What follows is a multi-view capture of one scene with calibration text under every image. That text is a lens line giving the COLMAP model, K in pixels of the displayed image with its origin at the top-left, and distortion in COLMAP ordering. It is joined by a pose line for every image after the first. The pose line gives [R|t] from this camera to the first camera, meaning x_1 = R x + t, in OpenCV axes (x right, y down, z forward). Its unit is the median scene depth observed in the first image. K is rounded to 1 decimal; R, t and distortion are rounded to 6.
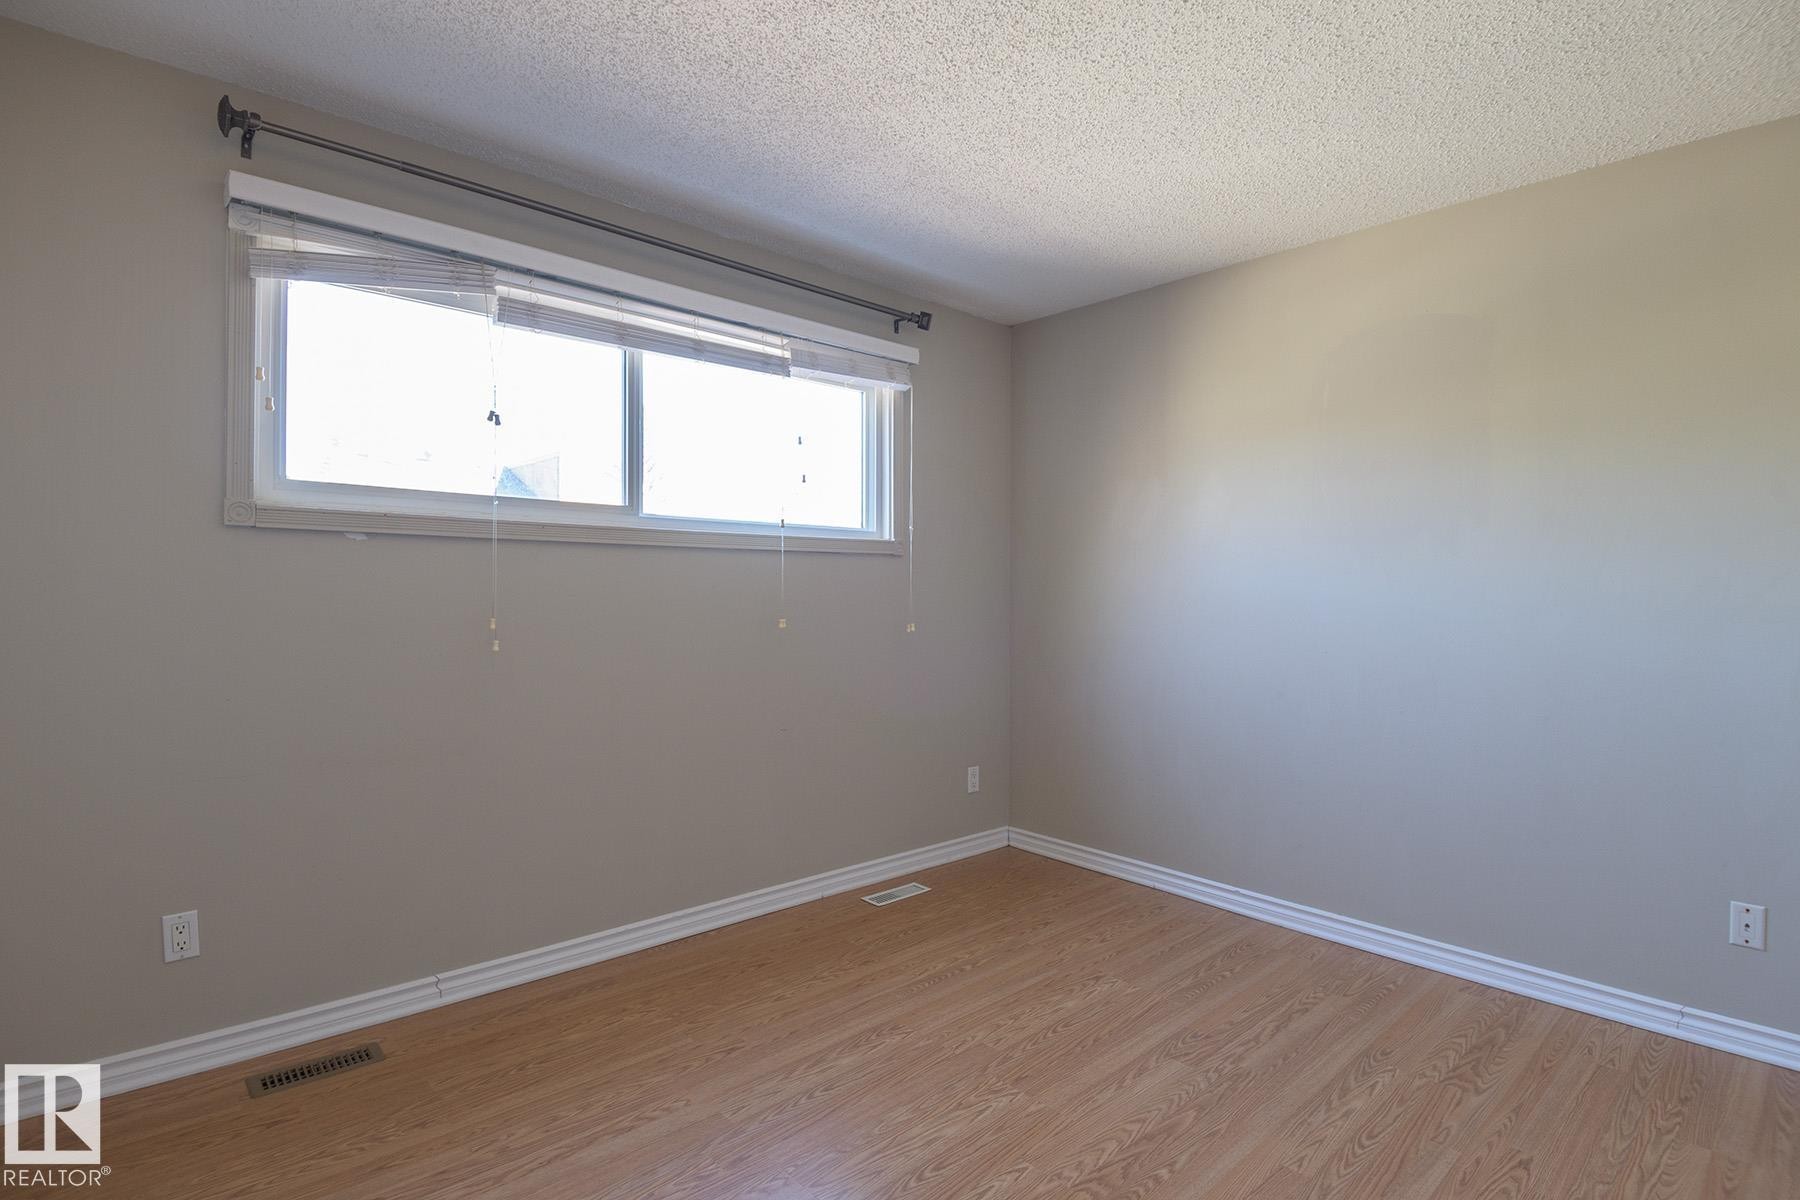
lens RADIAL K [[905.9, 0, 910.8], [0, 905.9, 589.0], [0, 0, 1]] dist [0.009869, -0.016746]
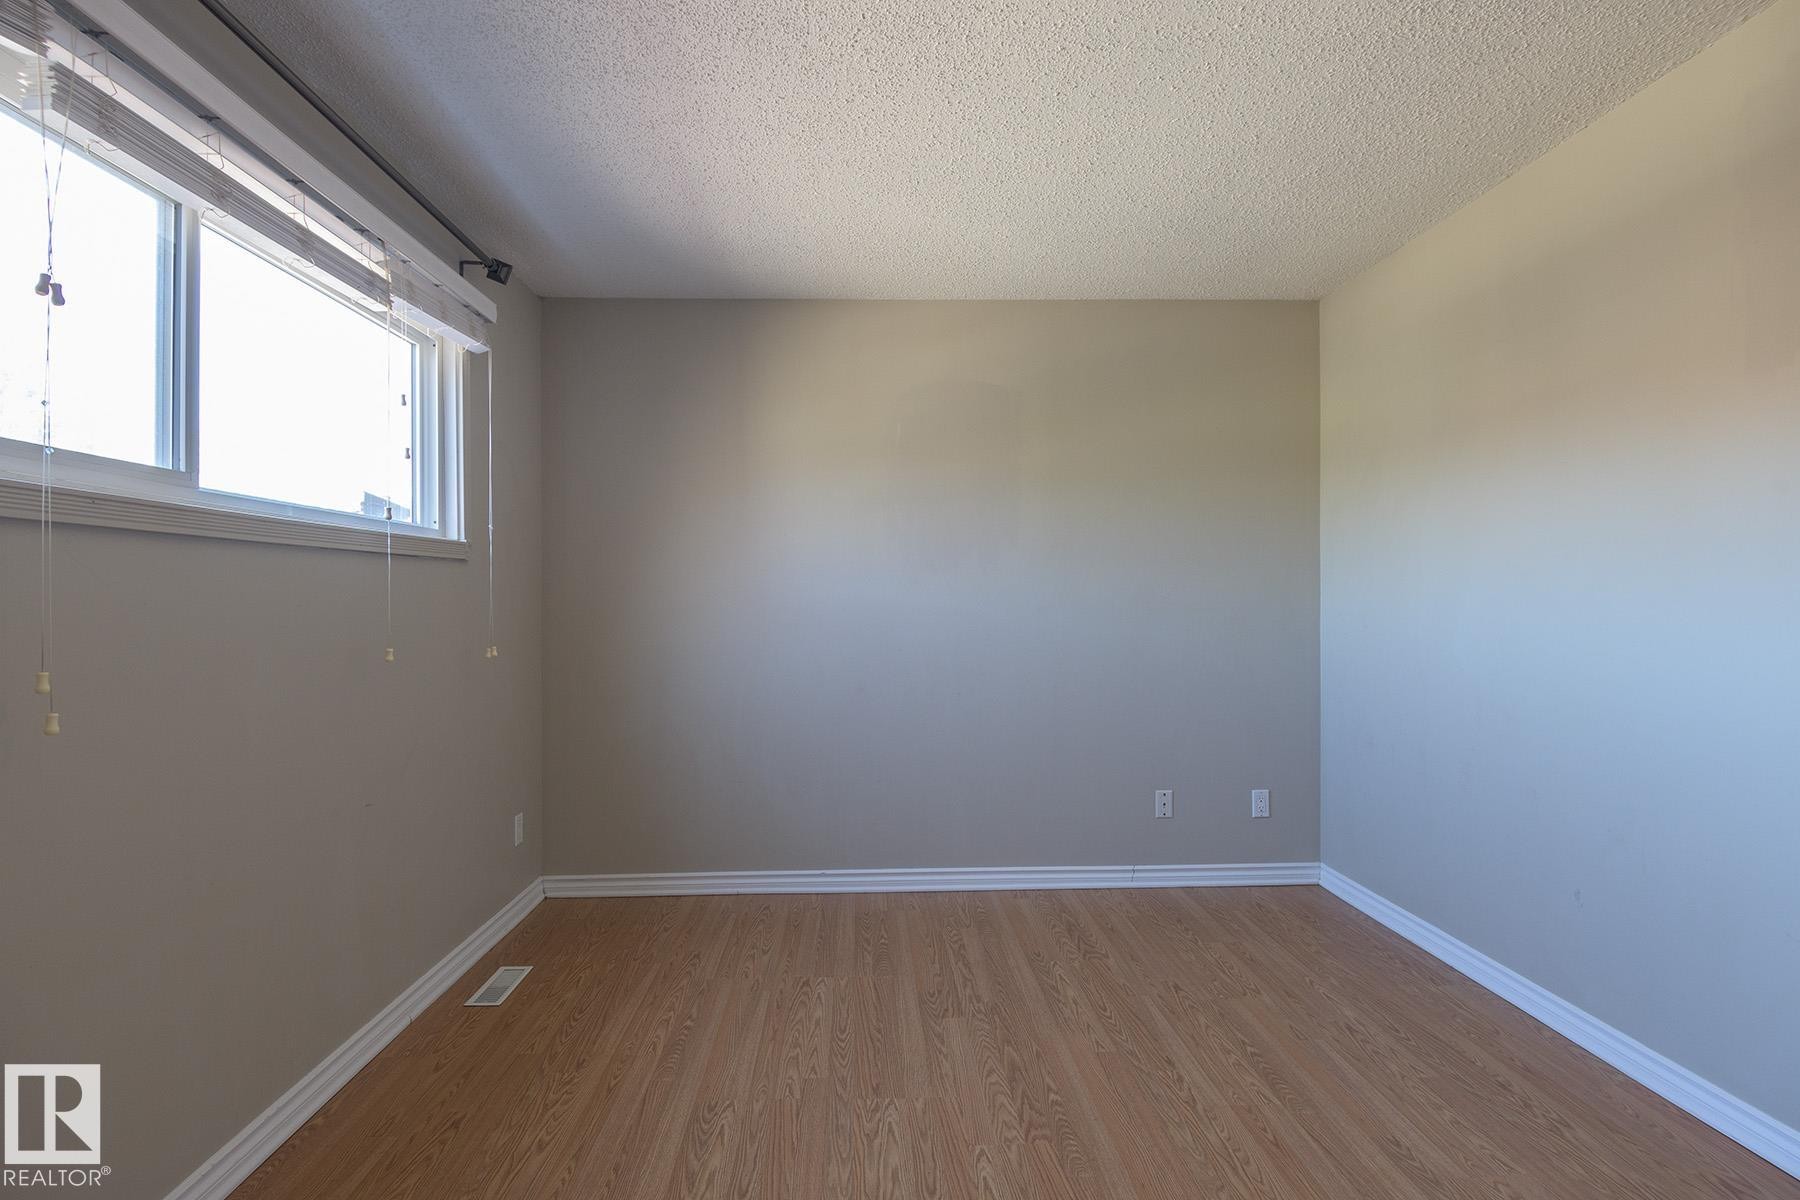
lens RADIAL K [[905.9, 0, 916.6], [0, 905.9, 598.0], [0, 0, 1]] dist [0.009869, -0.016746]
pose [[0.643520, -0.015002, 0.765282, -0.478808], [0.013906, 0.999872, 0.007908, -0.006516], [-0.765303, 0.005553, 0.643646, 0.252517]]
